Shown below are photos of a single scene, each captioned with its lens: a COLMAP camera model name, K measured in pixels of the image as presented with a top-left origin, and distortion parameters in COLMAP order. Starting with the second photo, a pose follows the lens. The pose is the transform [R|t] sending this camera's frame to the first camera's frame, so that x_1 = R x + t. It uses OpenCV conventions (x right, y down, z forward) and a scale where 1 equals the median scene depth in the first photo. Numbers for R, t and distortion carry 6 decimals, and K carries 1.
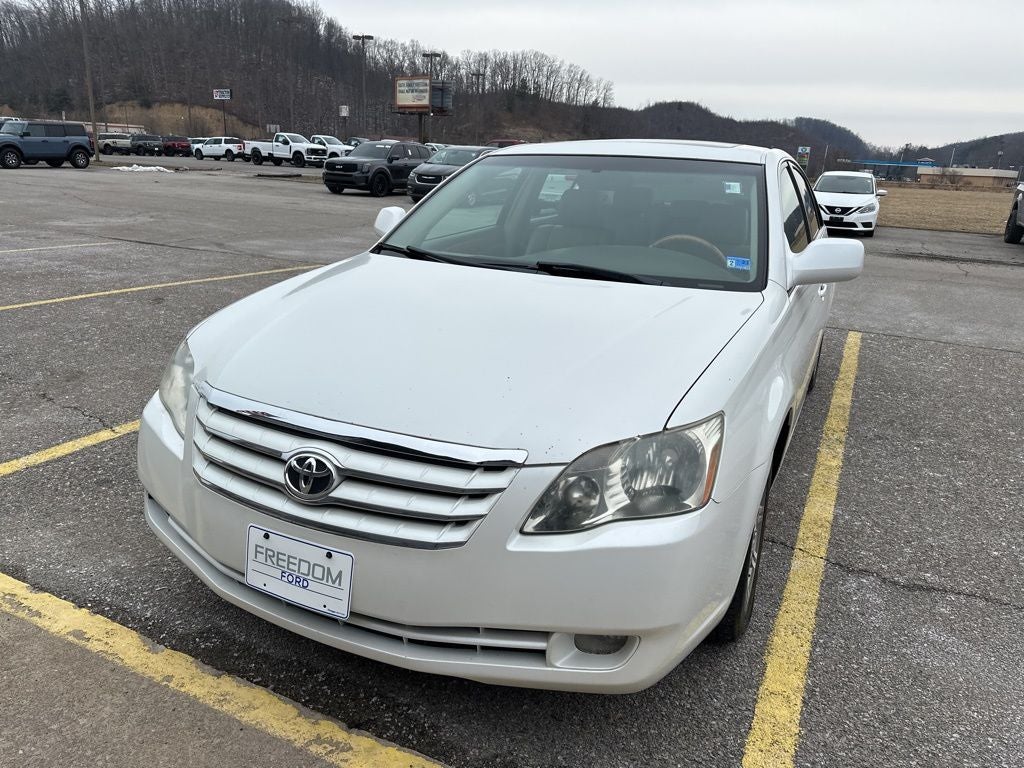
lens RADIAL K [[720.3, 0, 518.5], [0, 720.3, 390.2], [0, 0, 1]] dist [0.027719, -0.030354]
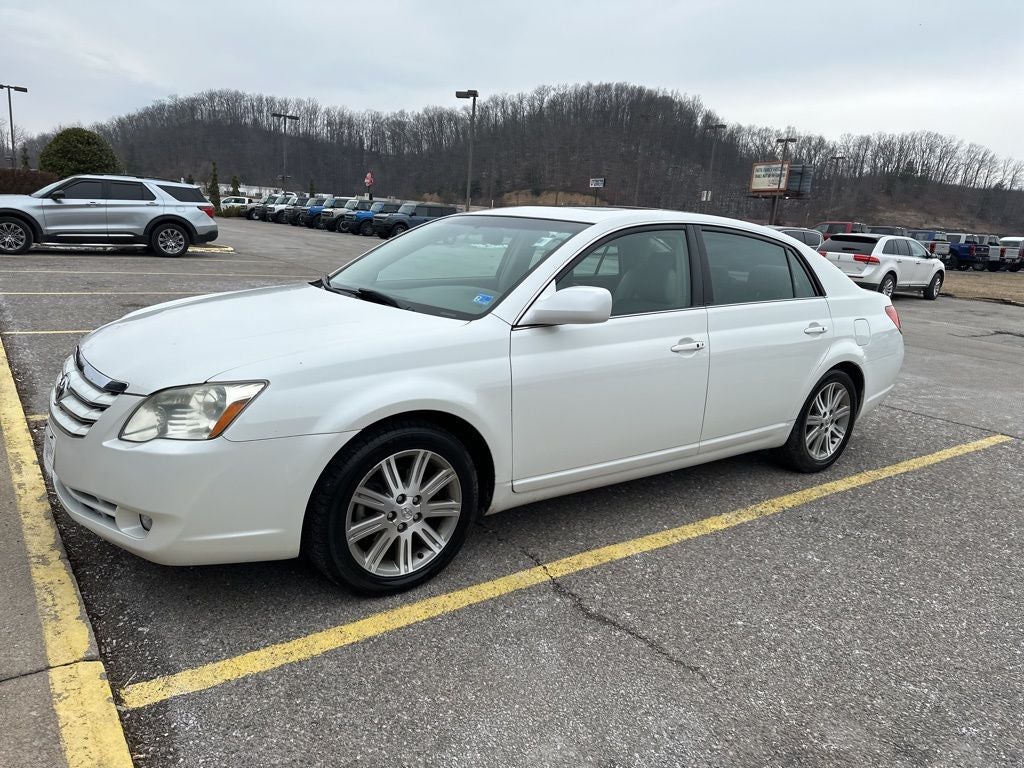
lens RADIAL K [[715.7, 0, 518.7], [0, 715.7, 390.5], [0, 0, 1]] dist [0.053855, -0.060342]
pose [[0.887783, 0.117800, -0.444931, 0.072705], [-0.163733, 0.984288, -0.066102, 0.003346], [0.430154, 0.131534, 0.893122, -0.000509]]
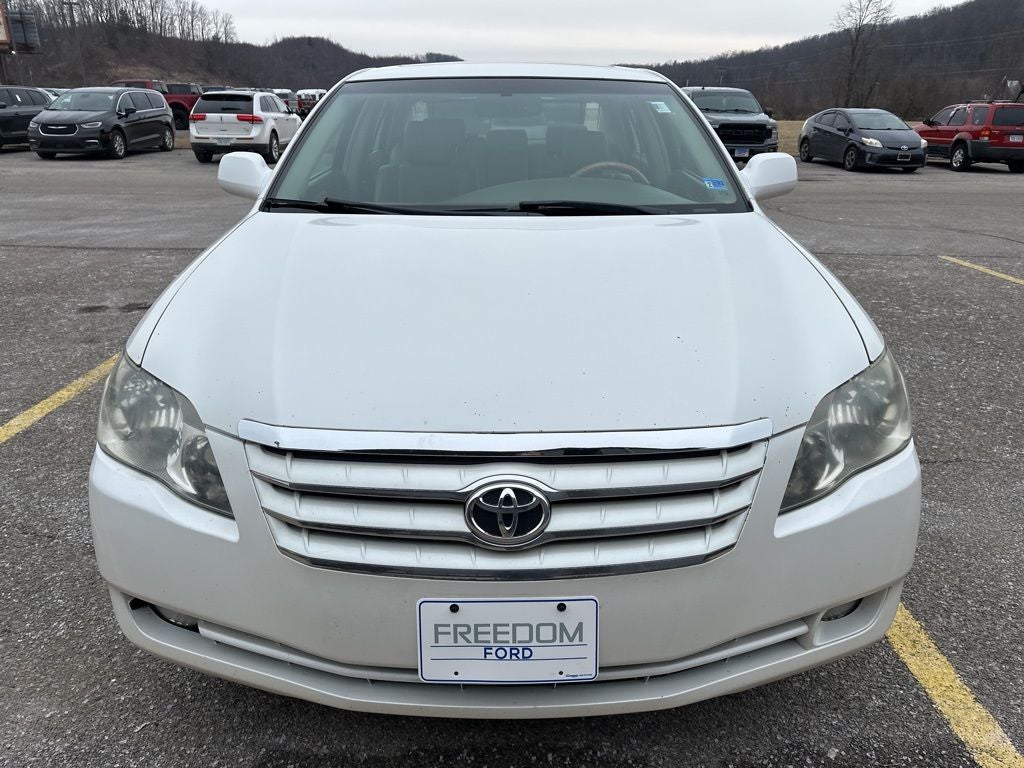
lens RADIAL K [[720.3, 0, 515.7], [0, 720.3, 388.7], [0, 0, 1]] dist [0.027719, -0.030354]
pose [[0.896882, -0.194361, 0.397273, -0.029834], [0.165036, 0.980456, 0.107091, -0.004457], [-0.410323, -0.030484, 0.911431, 0.018078]]
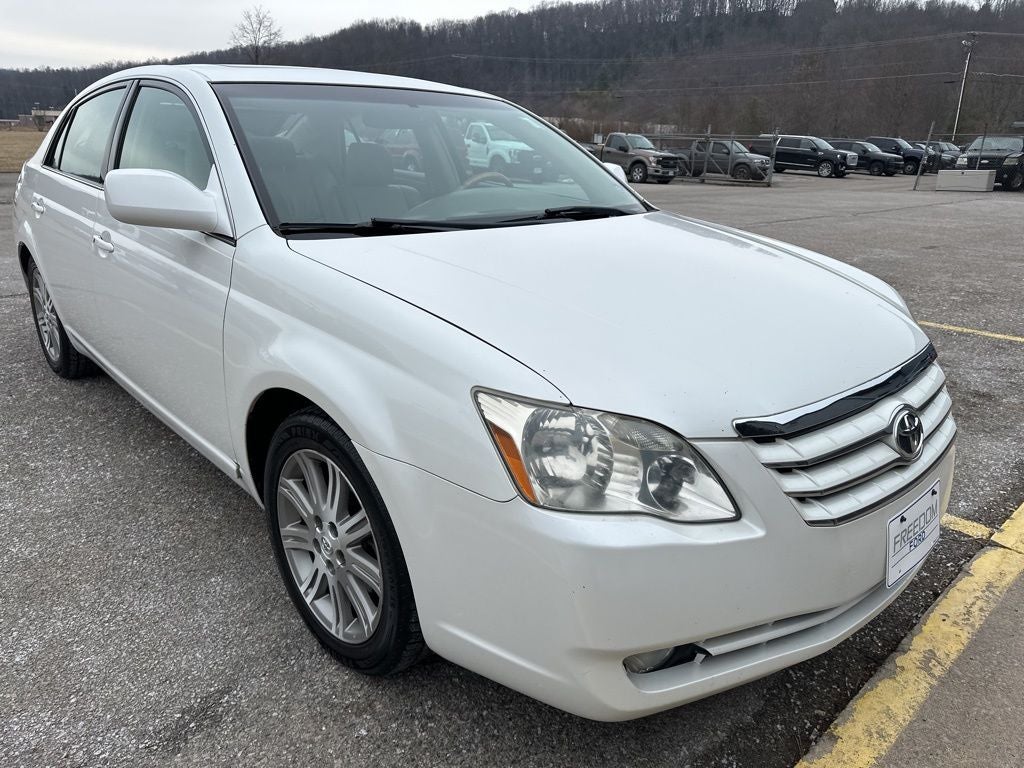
lens RADIAL K [[720.3, 0, 520.9], [0, 720.3, 383.3], [0, 0, 1]] dist [0.027719, -0.030354]
pose [[0.363751, -0.334896, 0.869212, -0.069365], [0.273311, 0.930437, 0.244108, -0.016954], [-0.890498, 0.148771, 0.429978, 0.056109]]
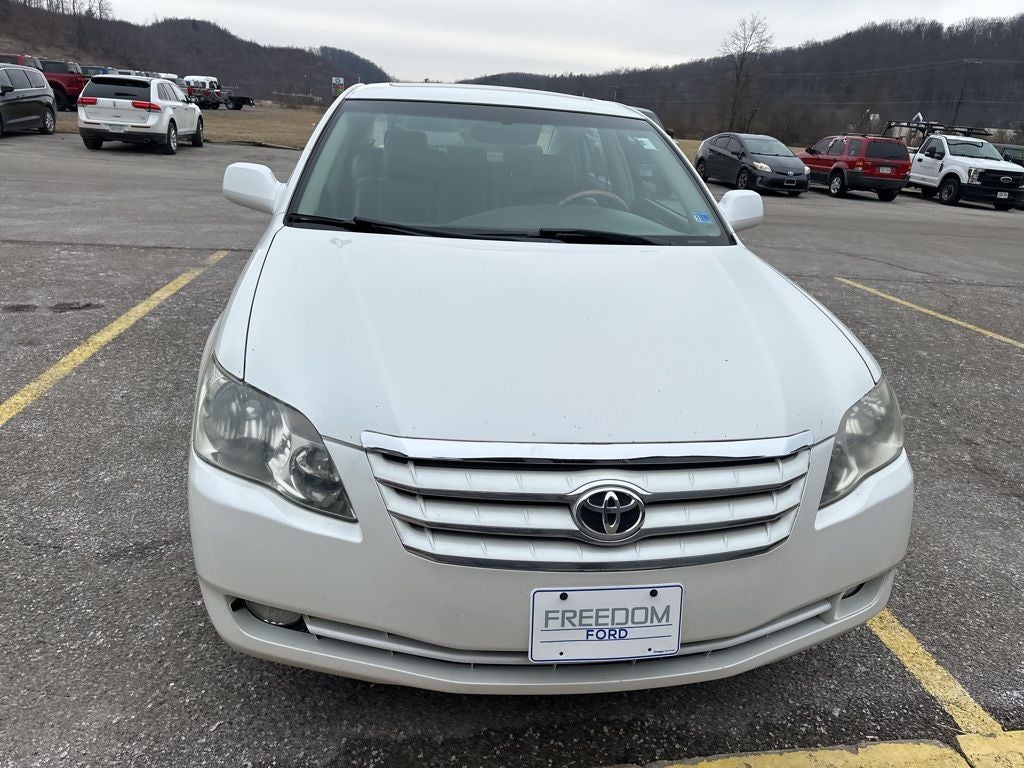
lens RADIAL K [[720.3, 0, 518.7], [0, 720.3, 391.7], [0, 0, 1]] dist [0.027719, -0.030354]
pose [[0.829805, -0.186788, 0.525864, -0.043422], [0.139686, 0.981845, 0.128329, -0.007879], [-0.540288, -0.033032, 0.840832, 0.018983]]
